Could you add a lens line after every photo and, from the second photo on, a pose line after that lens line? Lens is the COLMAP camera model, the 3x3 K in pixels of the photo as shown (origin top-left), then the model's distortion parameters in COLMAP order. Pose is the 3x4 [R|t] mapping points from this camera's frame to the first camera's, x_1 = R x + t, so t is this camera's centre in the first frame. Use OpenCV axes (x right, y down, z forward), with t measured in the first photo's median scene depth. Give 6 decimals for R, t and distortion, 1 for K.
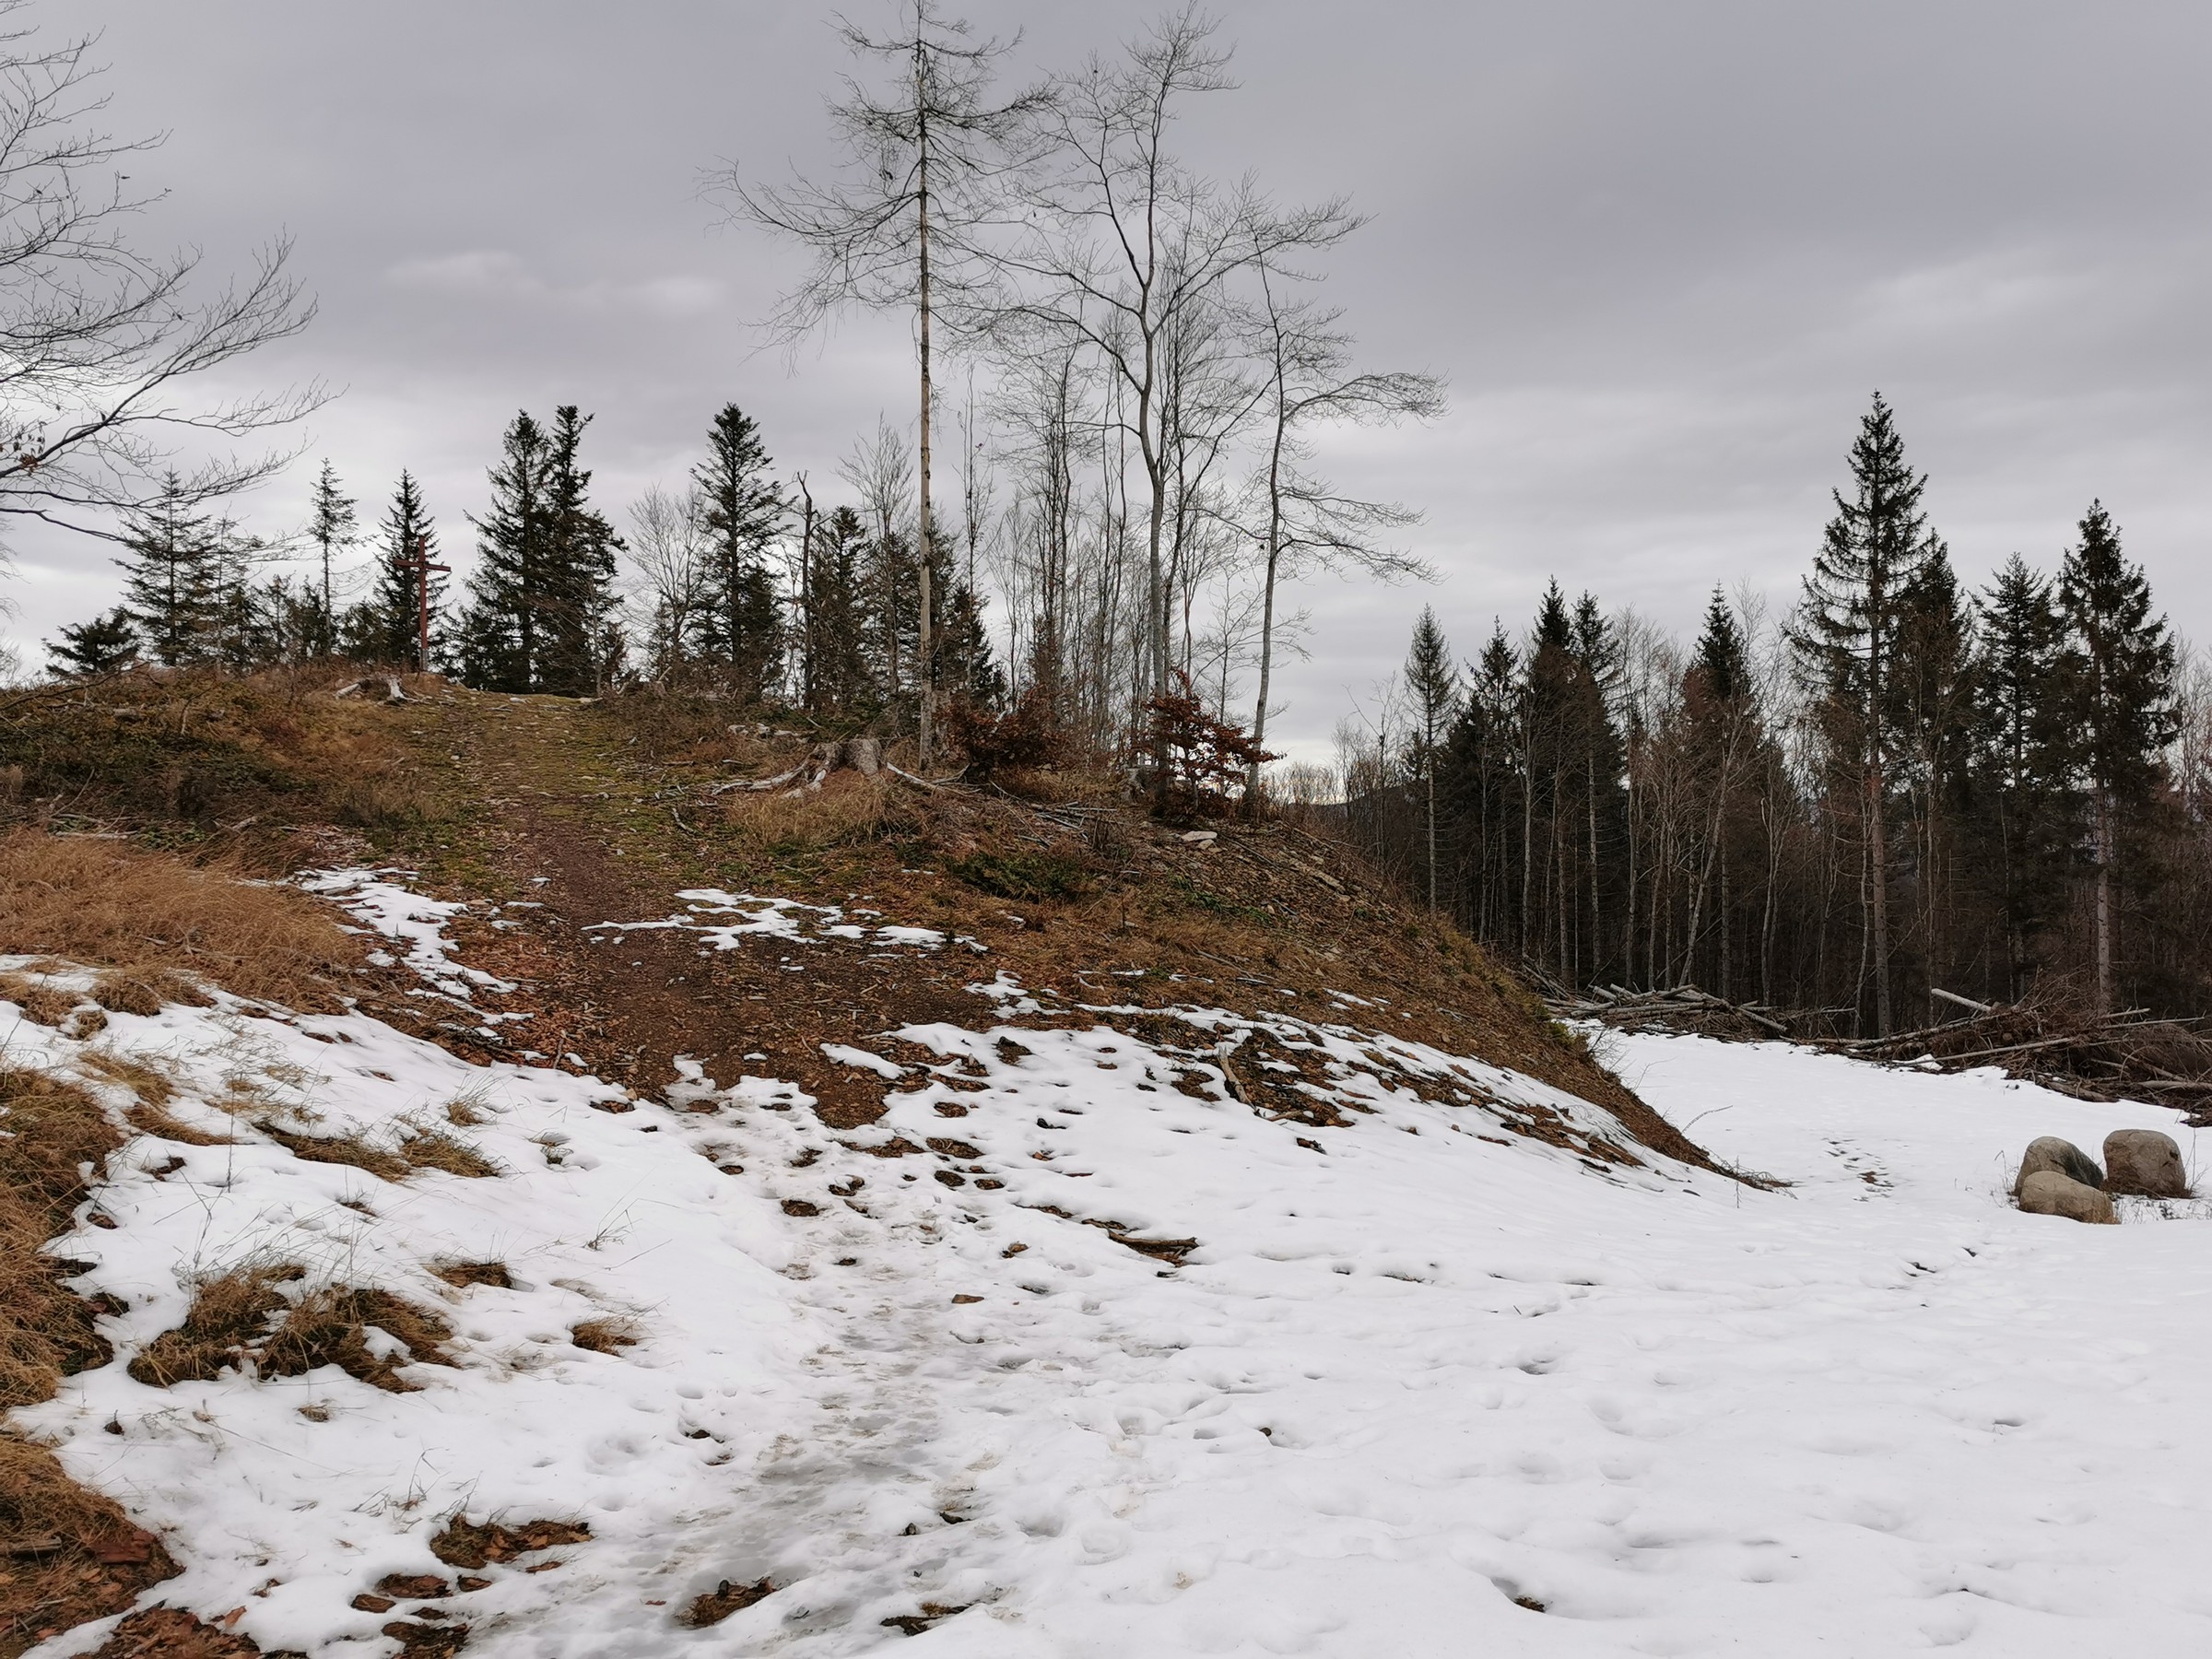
lens RADIAL K [[1784.3, 0, 1120.8], [0, 1784.3, 838.8], [0, 0, 1]] dist [0.046223, -0.008937]
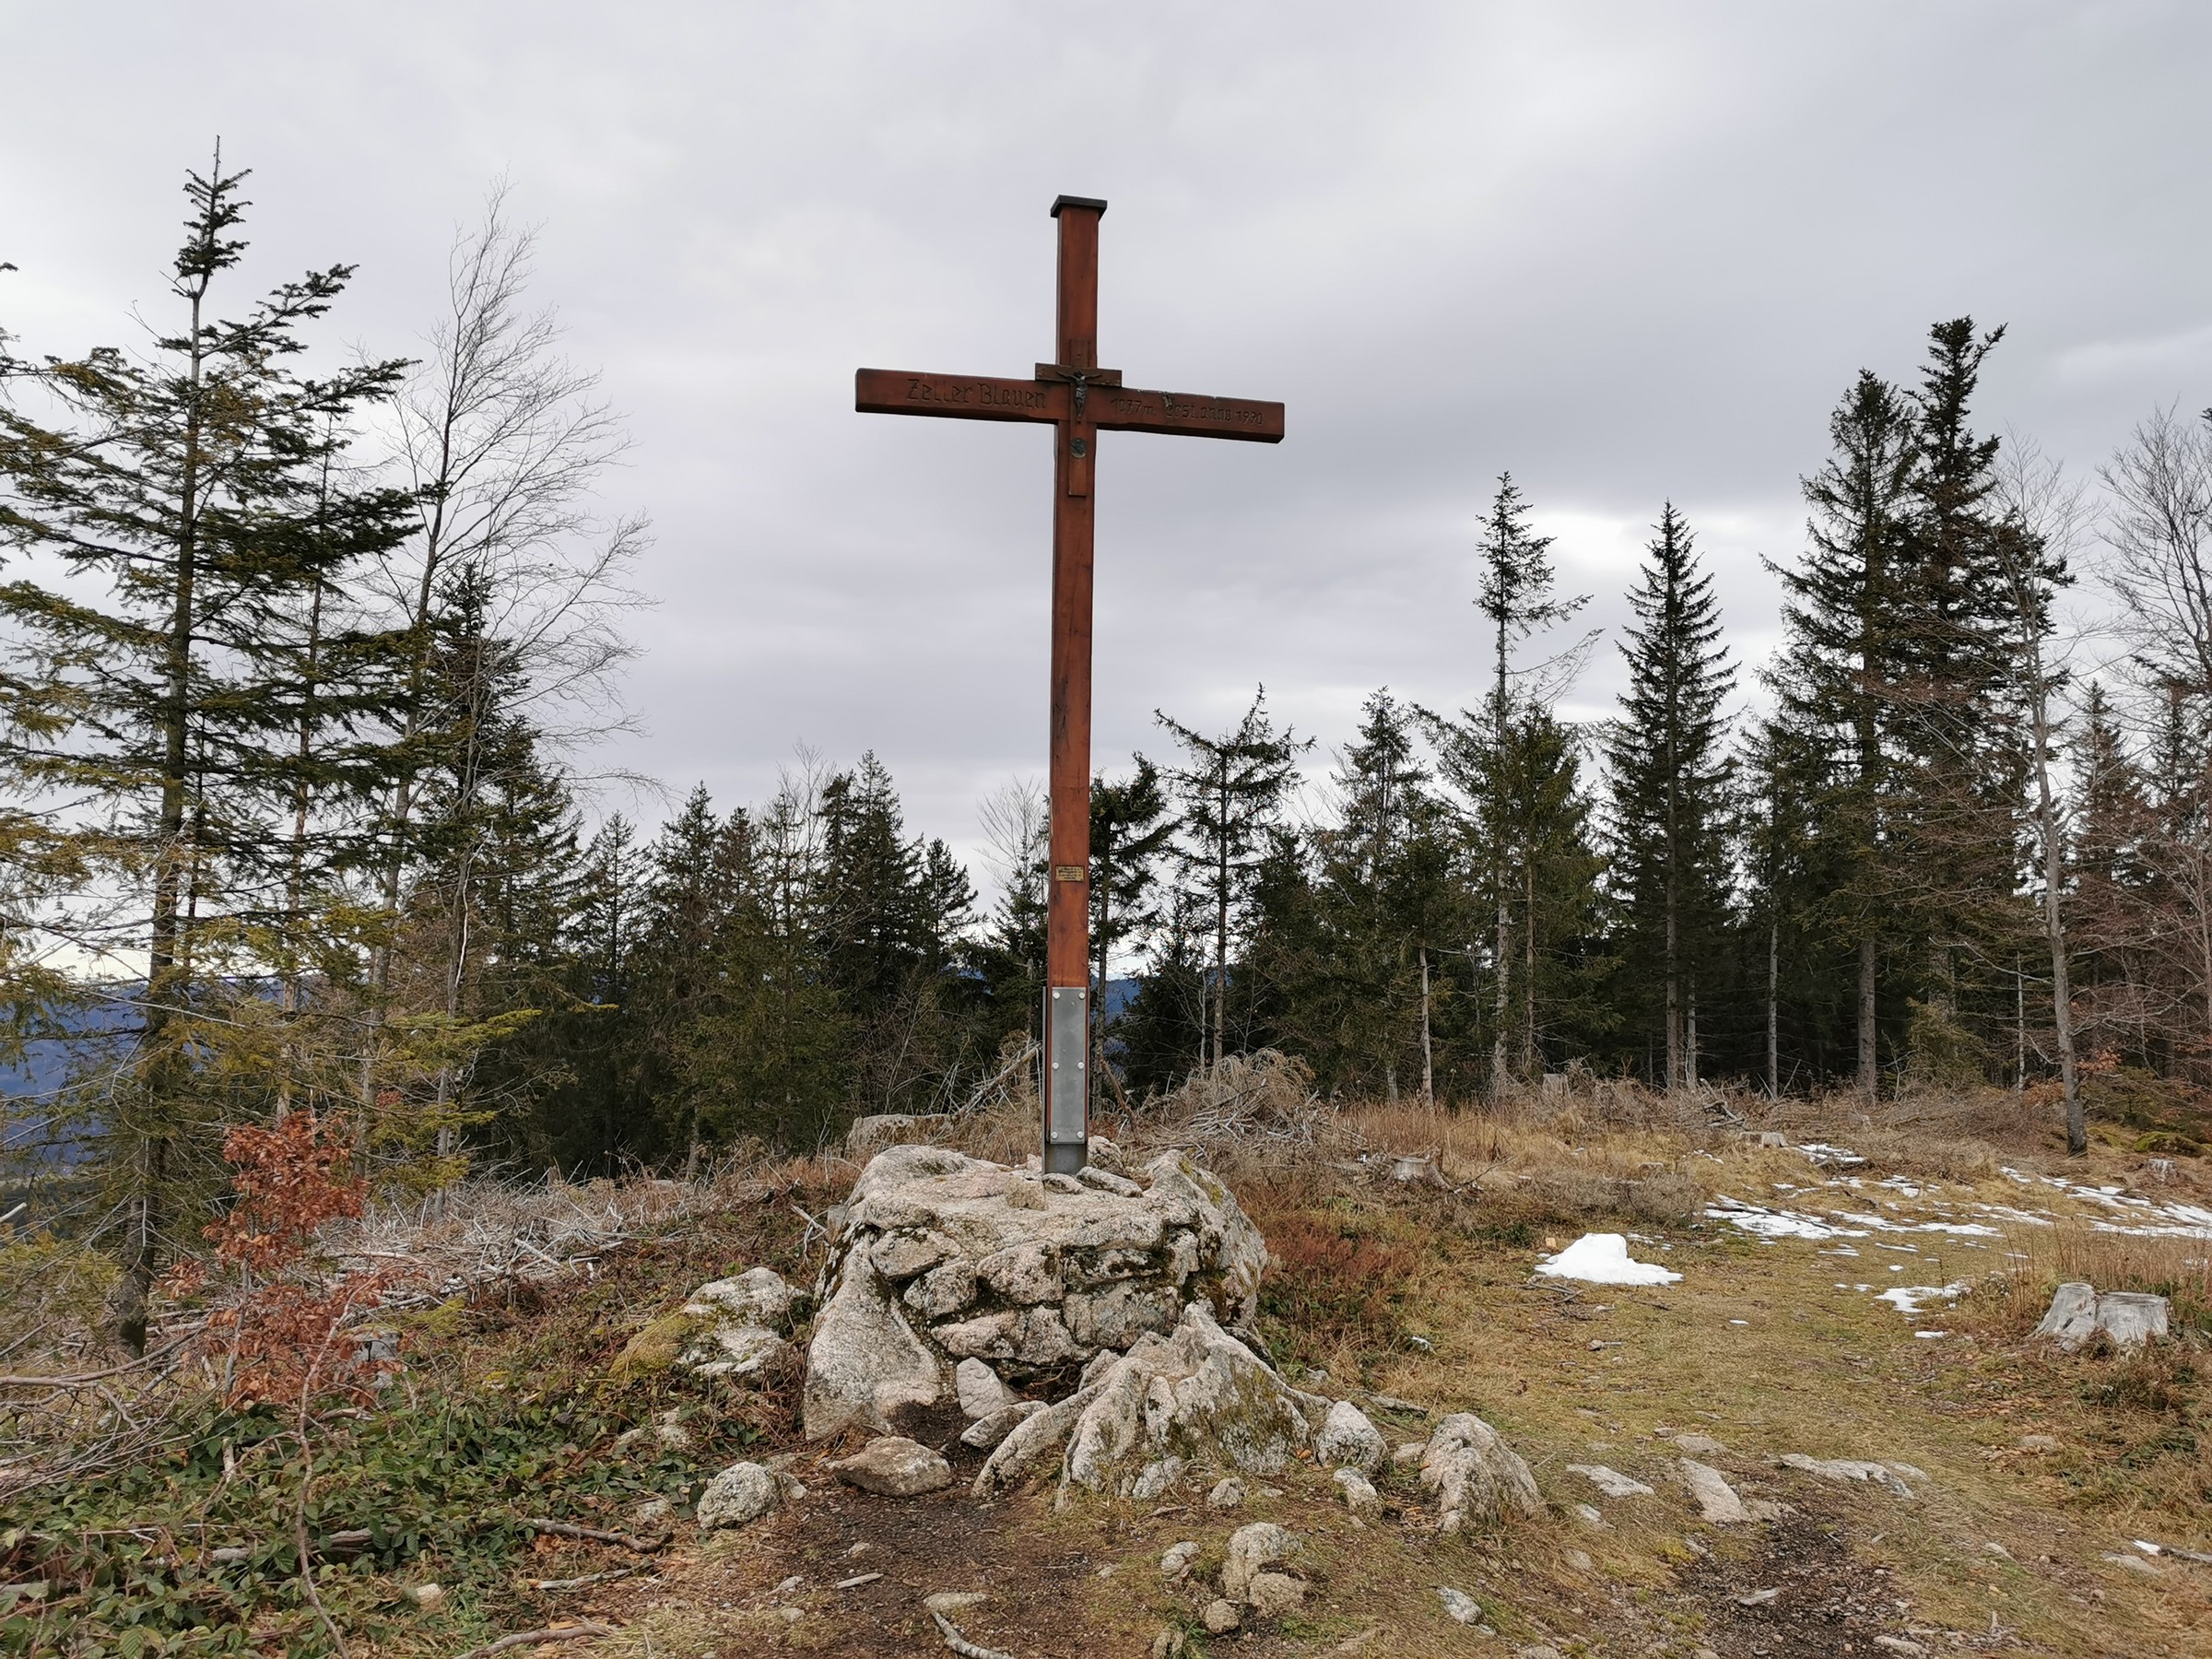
lens RADIAL K [[1784.3, 0, 1114.5], [0, 1784.3, 847.7], [0, 0, 1]] dist [0.046223, -0.008937]
pose [[0.751261, -0.019734, -0.659710, -0.138299], [-0.019738, 0.998434, -0.052343, -0.051773], [0.659710, 0.052344, 0.749695, 0.425412]]
